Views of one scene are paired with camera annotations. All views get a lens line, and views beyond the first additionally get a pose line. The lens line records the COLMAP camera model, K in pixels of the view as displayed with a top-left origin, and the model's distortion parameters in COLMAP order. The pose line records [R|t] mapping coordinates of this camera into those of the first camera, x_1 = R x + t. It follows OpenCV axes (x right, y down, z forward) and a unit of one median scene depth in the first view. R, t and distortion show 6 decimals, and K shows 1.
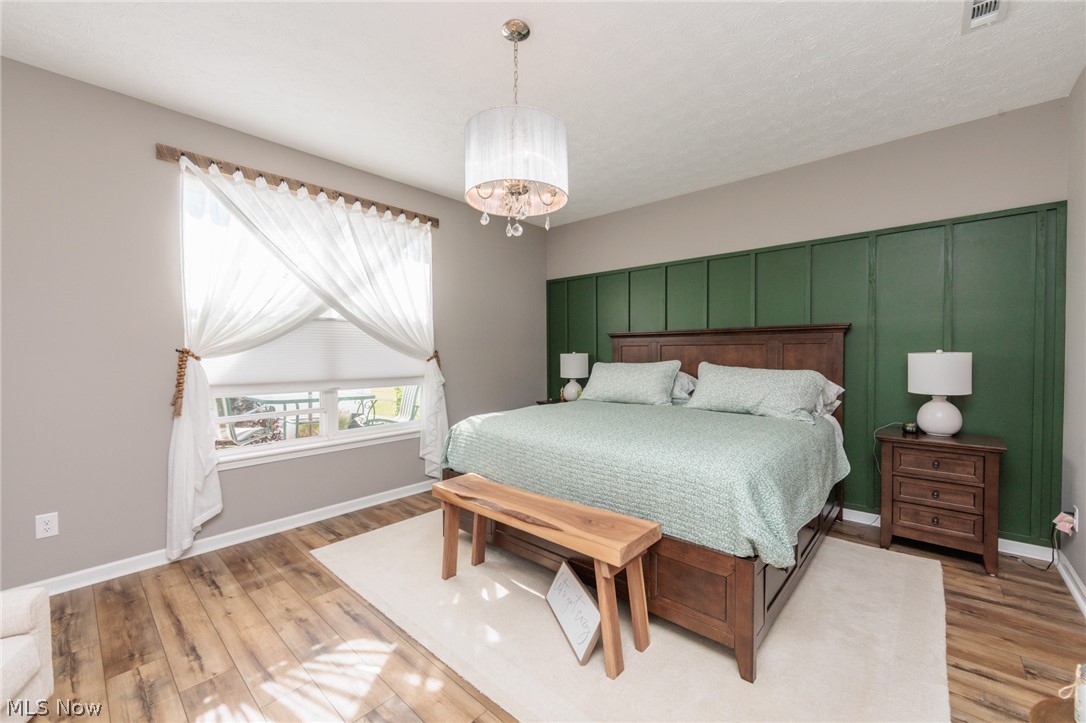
lens RADIAL K [[432.5, 0, 546.7], [0, 432.5, 359.6], [0, 0, 1]] dist [-0.002458, -0.000366]
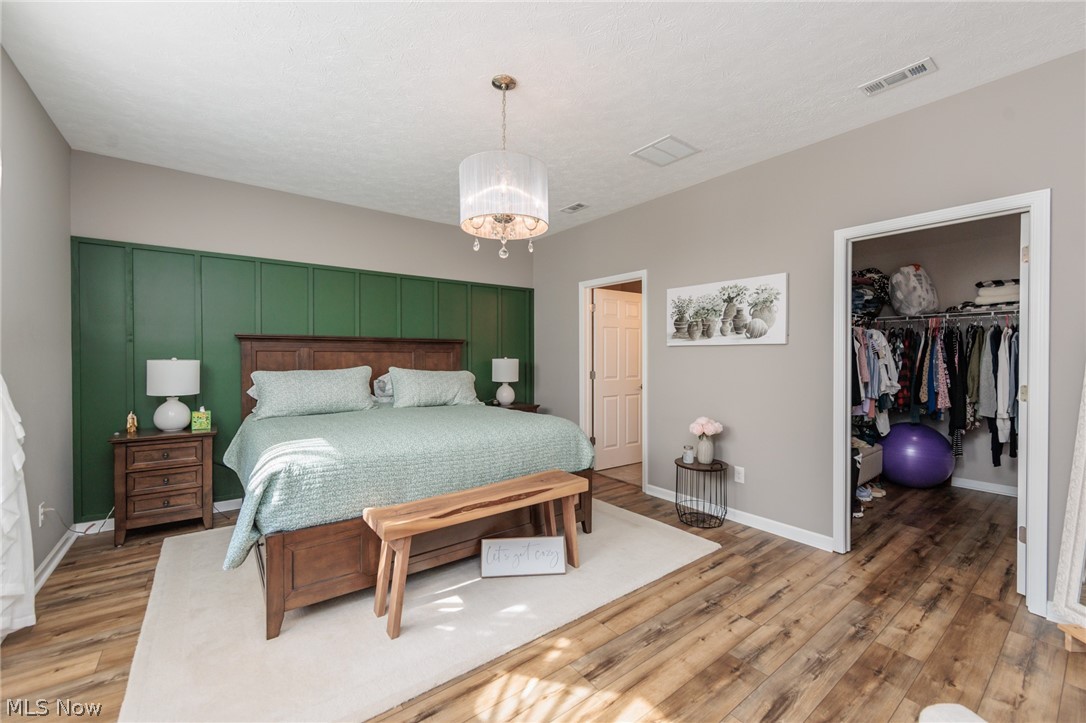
lens RADIAL K [[432.5, 0, 546.7], [0, 432.5, 359.6], [0, 0, 1]] dist [-0.002458, -0.000366]
pose [[0.189387, -0.001456, 0.981901, -1.033836], [0.014867, 0.999889, -0.001385, -0.009814], [-0.981790, 0.014860, 0.189388, 0.590372]]
